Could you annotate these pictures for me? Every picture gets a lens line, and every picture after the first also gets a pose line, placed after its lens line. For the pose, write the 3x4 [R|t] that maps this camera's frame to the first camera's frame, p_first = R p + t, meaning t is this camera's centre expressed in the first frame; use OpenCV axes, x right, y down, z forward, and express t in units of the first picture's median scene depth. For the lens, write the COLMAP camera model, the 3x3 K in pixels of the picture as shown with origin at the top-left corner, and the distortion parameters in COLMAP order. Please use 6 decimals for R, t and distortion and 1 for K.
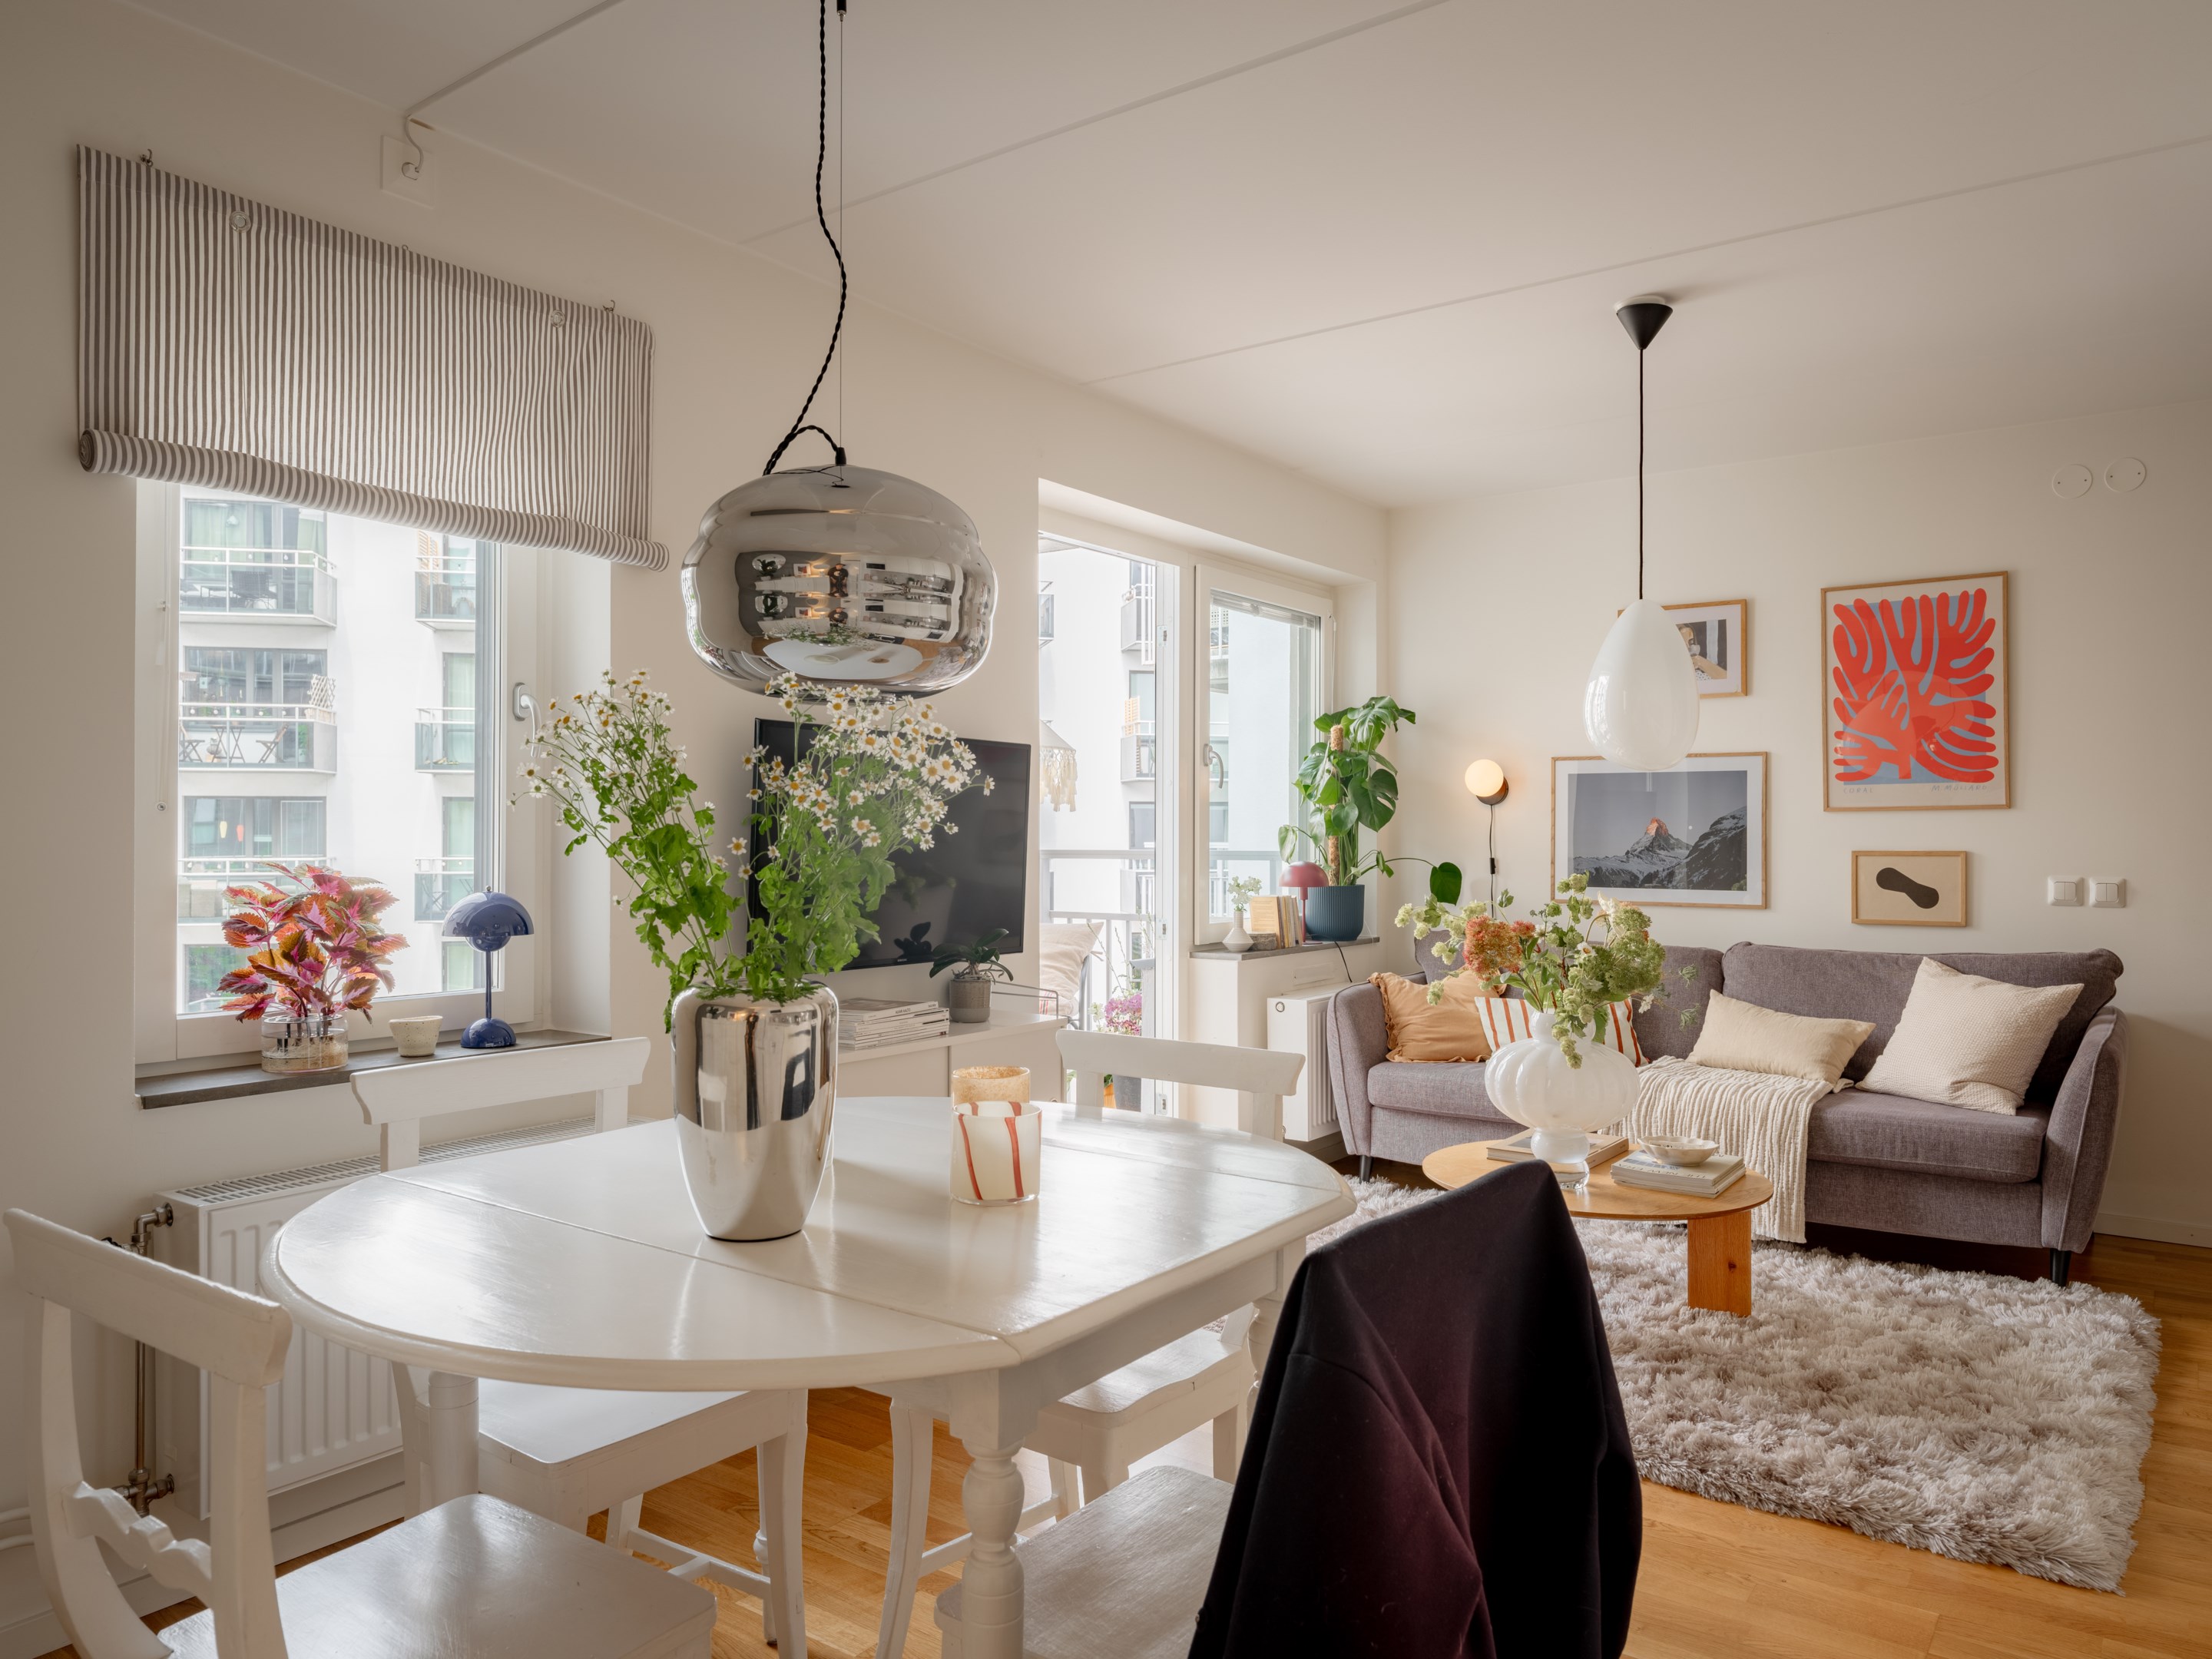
lens RADIAL K [[1512.0, 0, 1103.7], [0, 1512.0, 817.6], [0, 0, 1]] dist [0.000526, 0.000118]
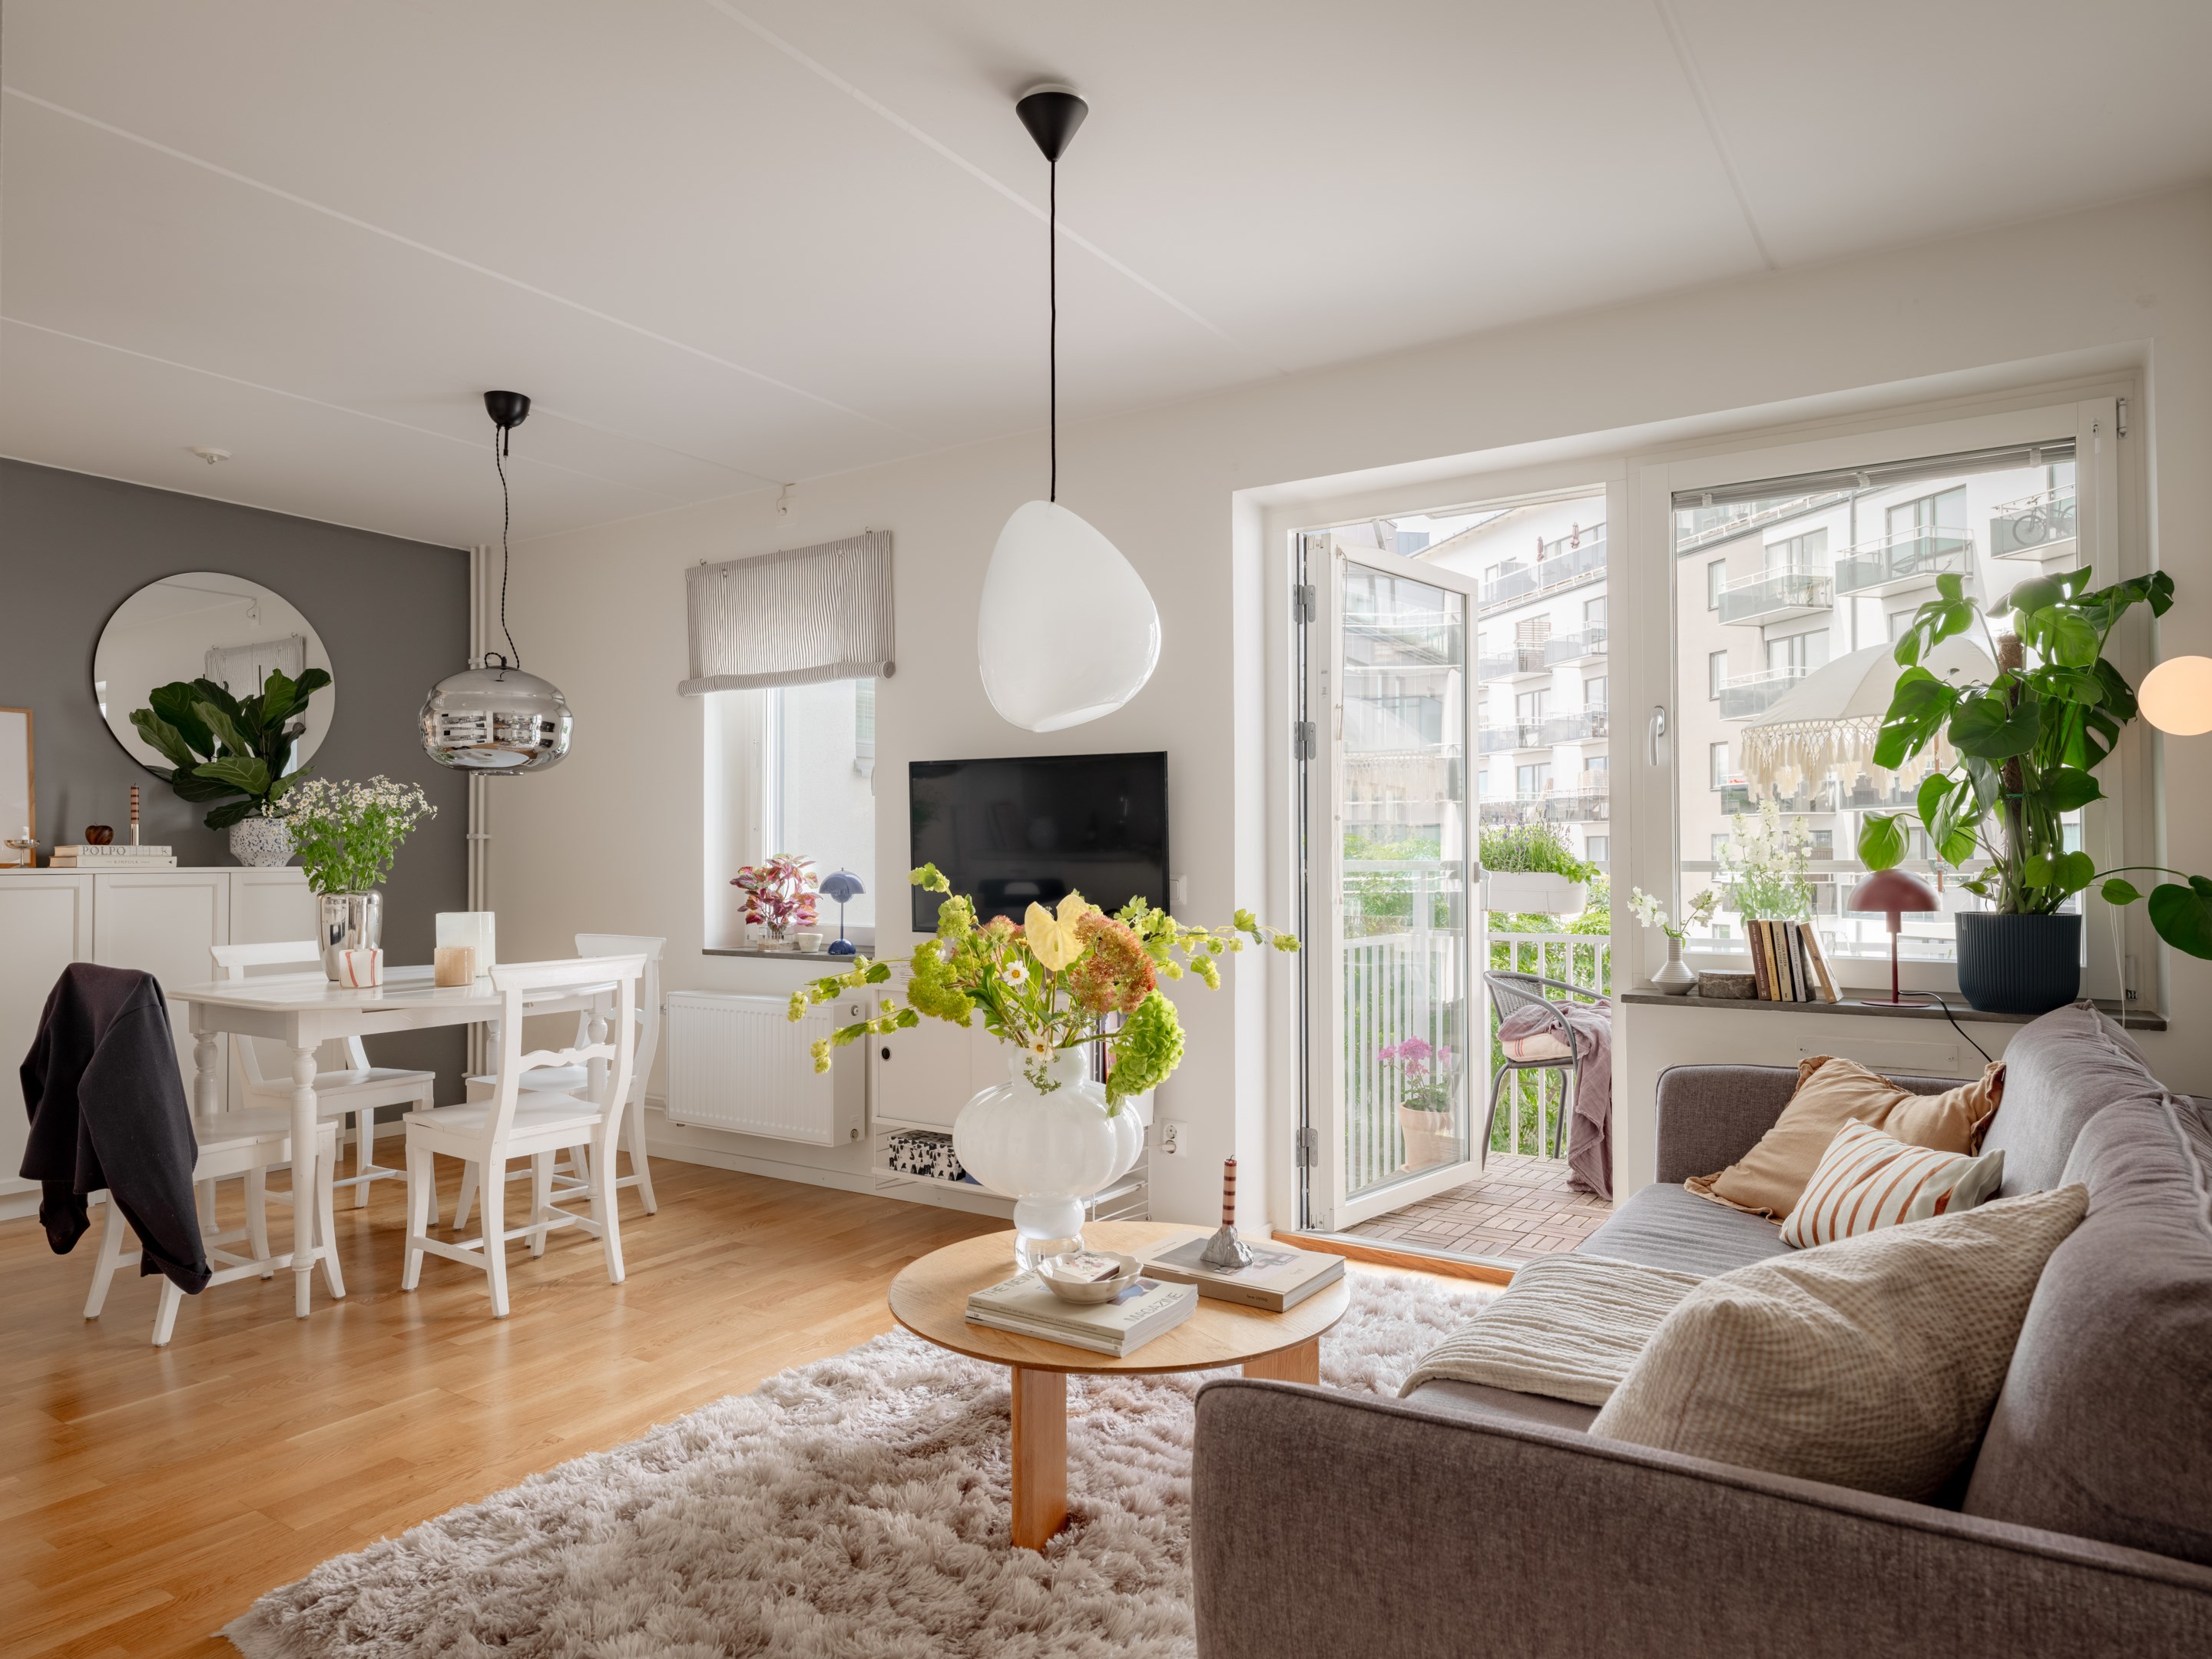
lens RADIAL K [[1356.7, 0, 1133.0], [0, 1356.7, 829.1], [0, 0, 1]] dist [0.006211, 0.002742]
pose [[0.058168, -0.011668, -0.998239, 1.260908], [0.018716, 0.999769, -0.010595, 0.024529], [0.998131, -0.018067, 0.058373, 1.239035]]
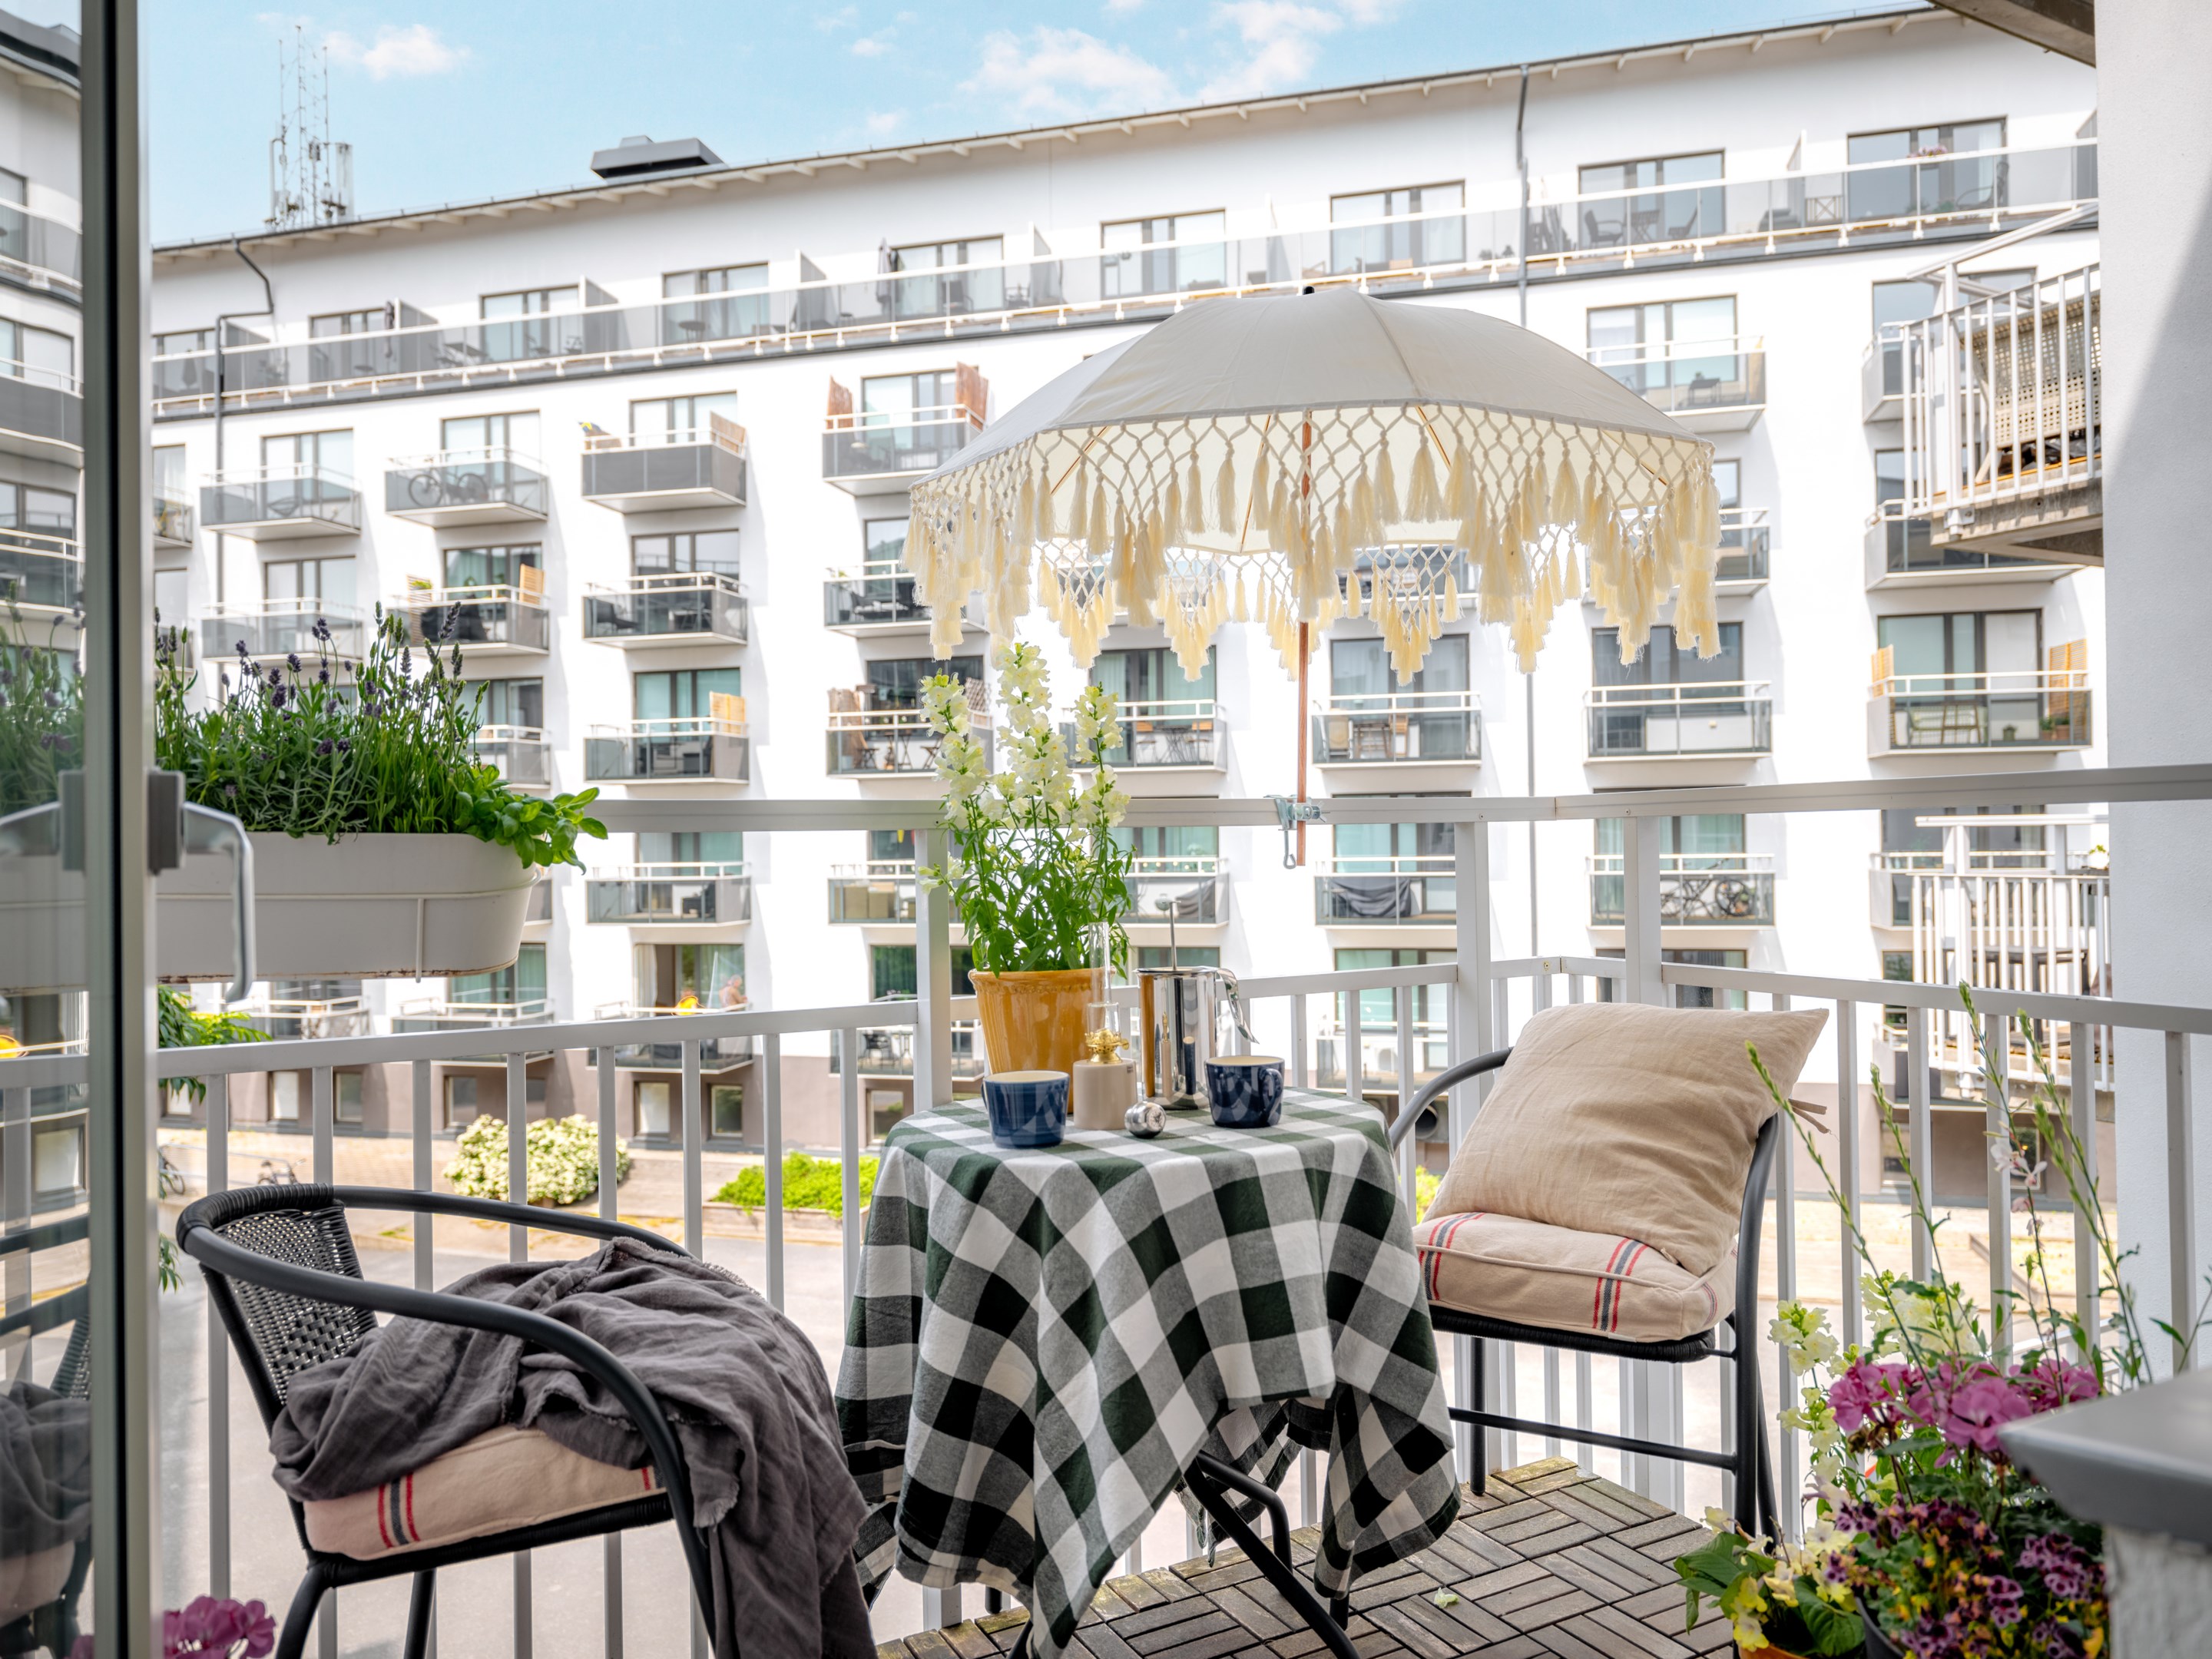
lens RADIAL K [[1472.2, 0, 1102.0], [0, 1472.2, 836.4], [0, 0, 1]] dist [0.004712, -0.002991]
pose [[0.896958, -0.001712, -0.442112, 0.032880], [0.011021, 0.999768, 0.018489, 0.064603], [0.441978, -0.021456, 0.896769, 1.489621]]
